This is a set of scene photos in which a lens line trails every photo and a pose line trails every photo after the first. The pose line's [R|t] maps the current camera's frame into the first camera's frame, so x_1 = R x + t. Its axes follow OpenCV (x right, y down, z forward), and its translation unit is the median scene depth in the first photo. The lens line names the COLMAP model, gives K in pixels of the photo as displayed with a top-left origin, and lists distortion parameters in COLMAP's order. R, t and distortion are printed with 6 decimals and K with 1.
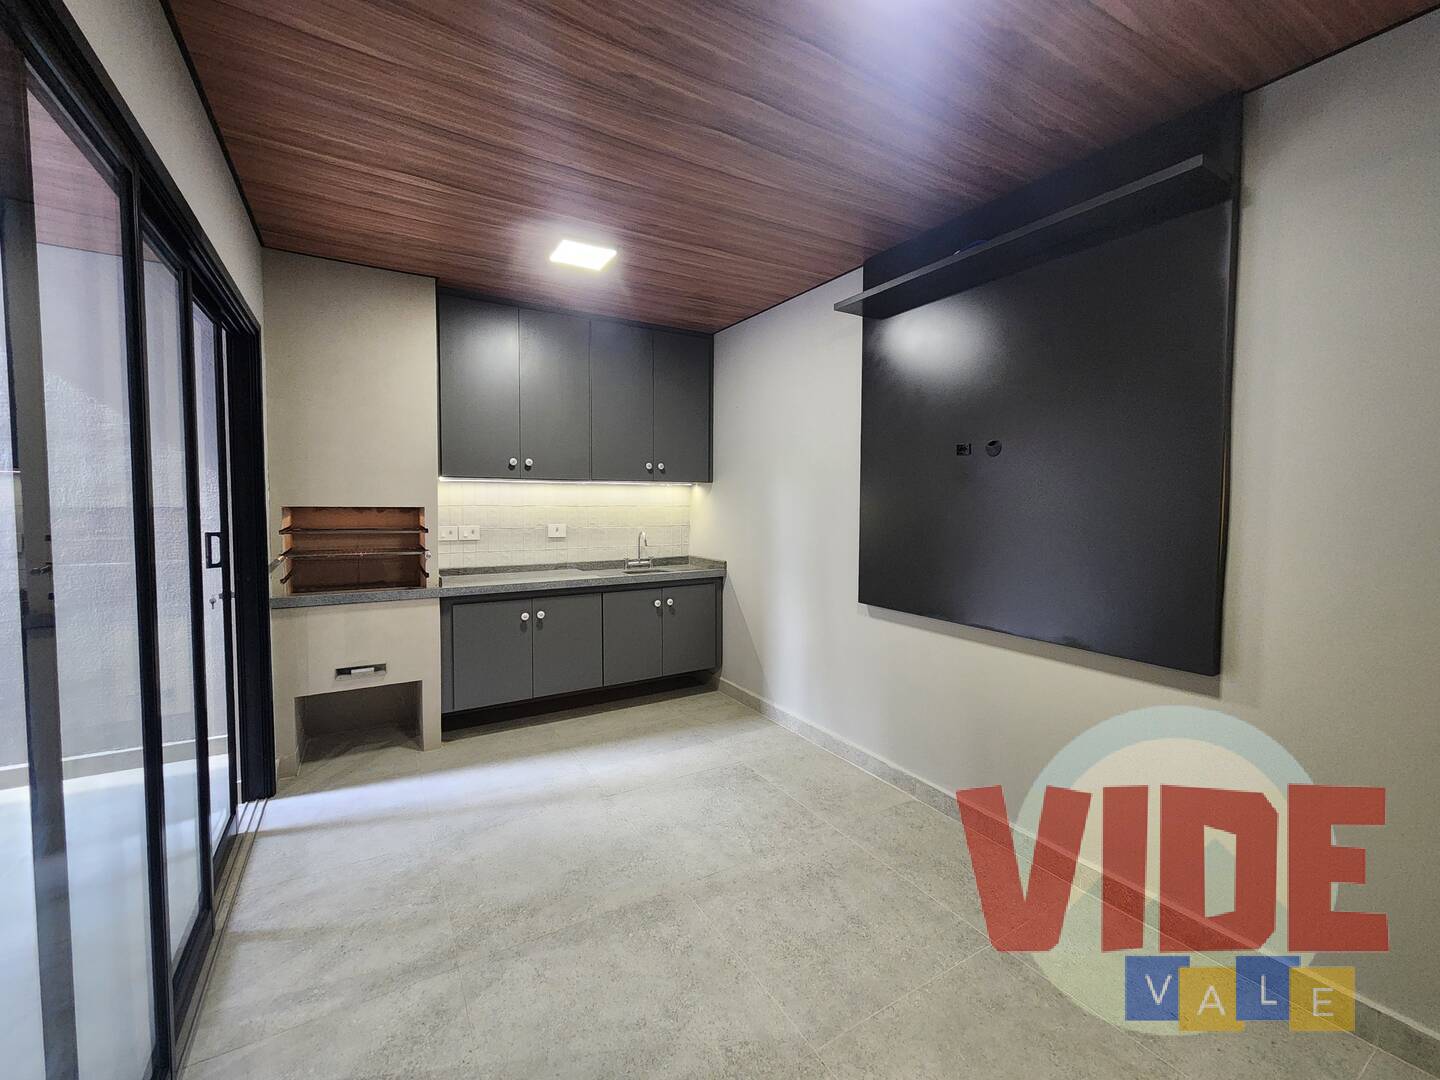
lens RADIAL K [[588.6, 0, 718.9], [0, 588.6, 528.1], [0, 0, 1]] dist [-0.004691, 0.000214]
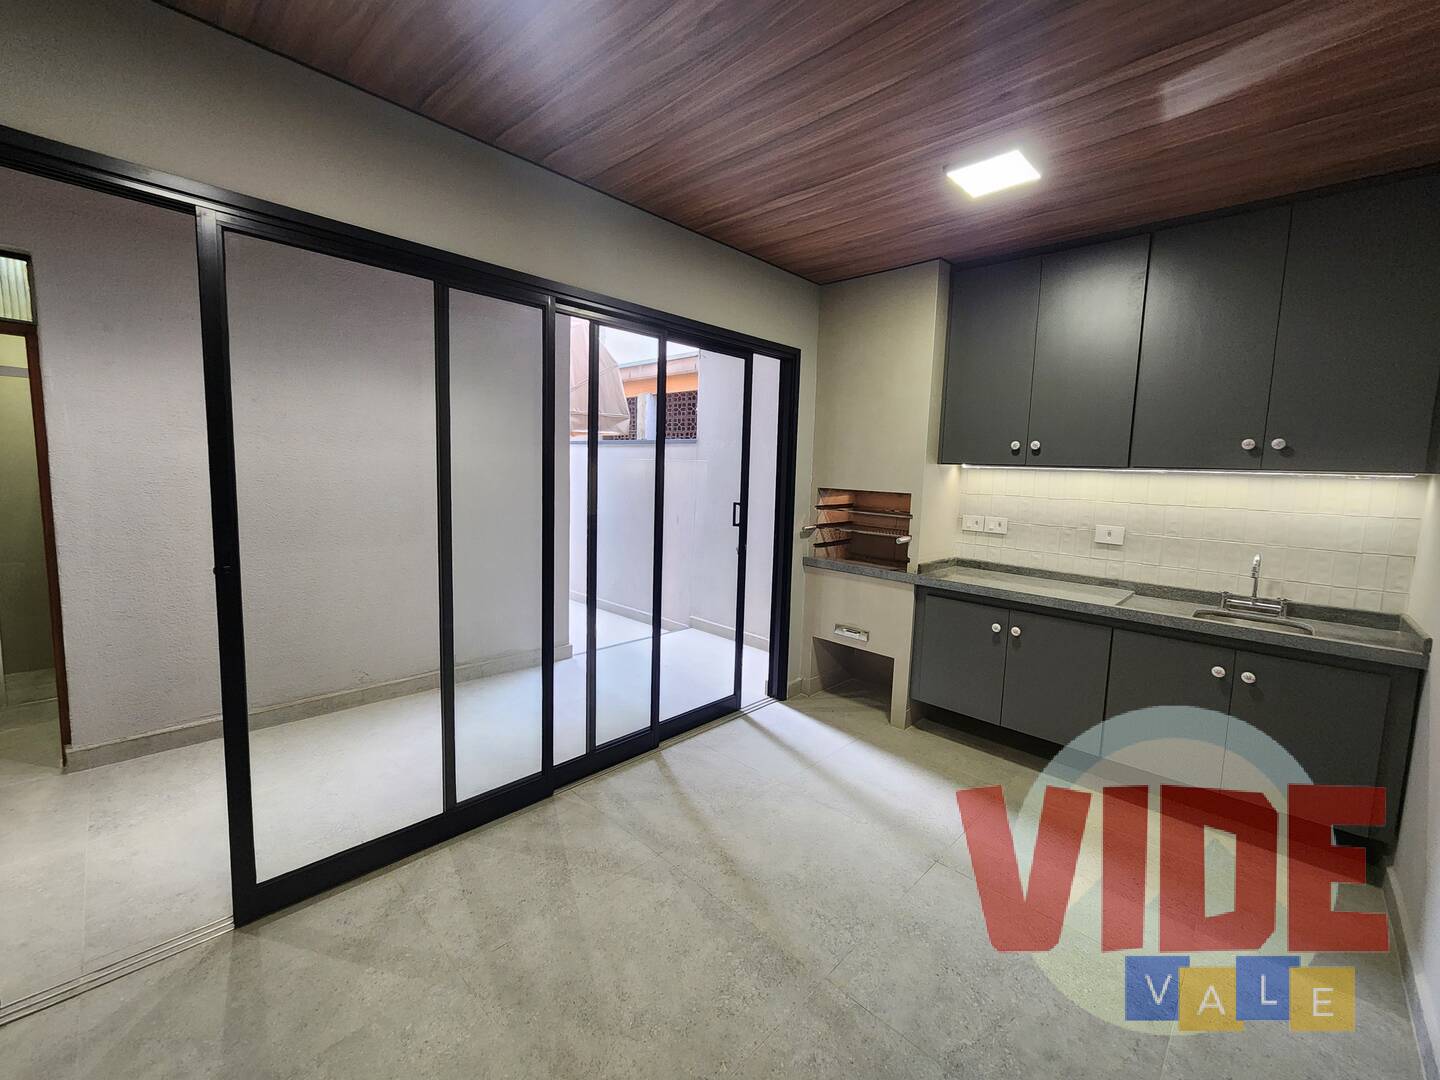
lens RADIAL K [[588.6, 0, 724.7], [0, 588.6, 530.0], [0, 0, 1]] dist [-0.004691, 0.000214]
pose [[0.259044, 0.104336, -0.960214, 0.394288], [-0.078949, 0.993109, 0.086611, -0.035262], [0.962633, 0.053372, 0.265496, 0.410896]]
